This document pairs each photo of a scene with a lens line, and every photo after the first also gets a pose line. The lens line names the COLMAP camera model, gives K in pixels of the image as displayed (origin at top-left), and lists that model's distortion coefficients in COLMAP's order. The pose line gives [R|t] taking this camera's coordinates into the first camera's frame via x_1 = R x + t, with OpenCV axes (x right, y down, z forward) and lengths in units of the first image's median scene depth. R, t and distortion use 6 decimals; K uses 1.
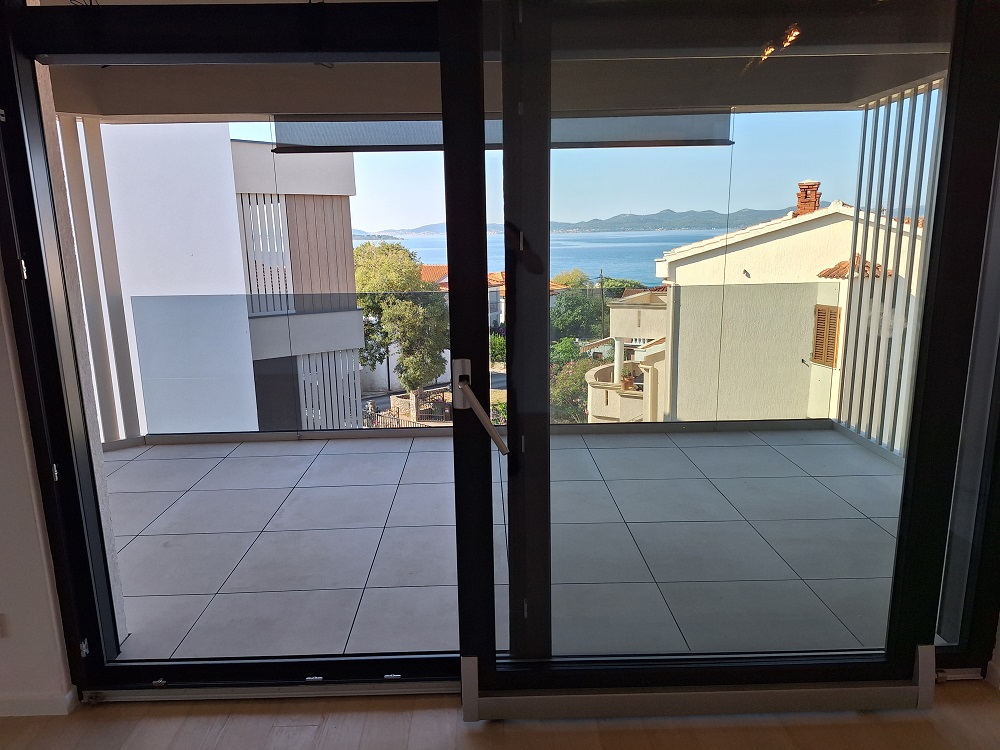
lens RADIAL K [[699.2, 0, 485.3], [0, 699.2, 402.3], [0, 0, 1]] dist [0.072369, -0.071913]
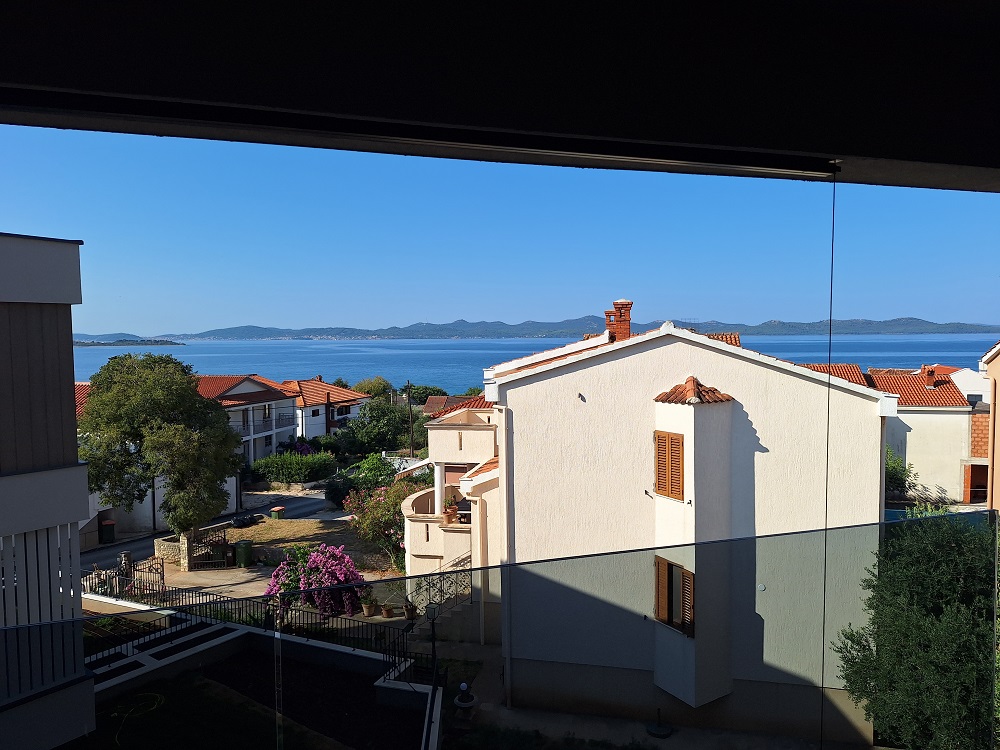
lens RADIAL K [[699.2, 0, 503.5], [0, 699.2, 371.6], [0, 0, 1]] dist [0.072369, -0.071913]
pose [[0.953128, -0.006099, 0.302505, 0.001539], [0.063108, 0.981815, -0.179046, -0.032225], [-0.295911, 0.189744, 0.936180, 0.098106]]
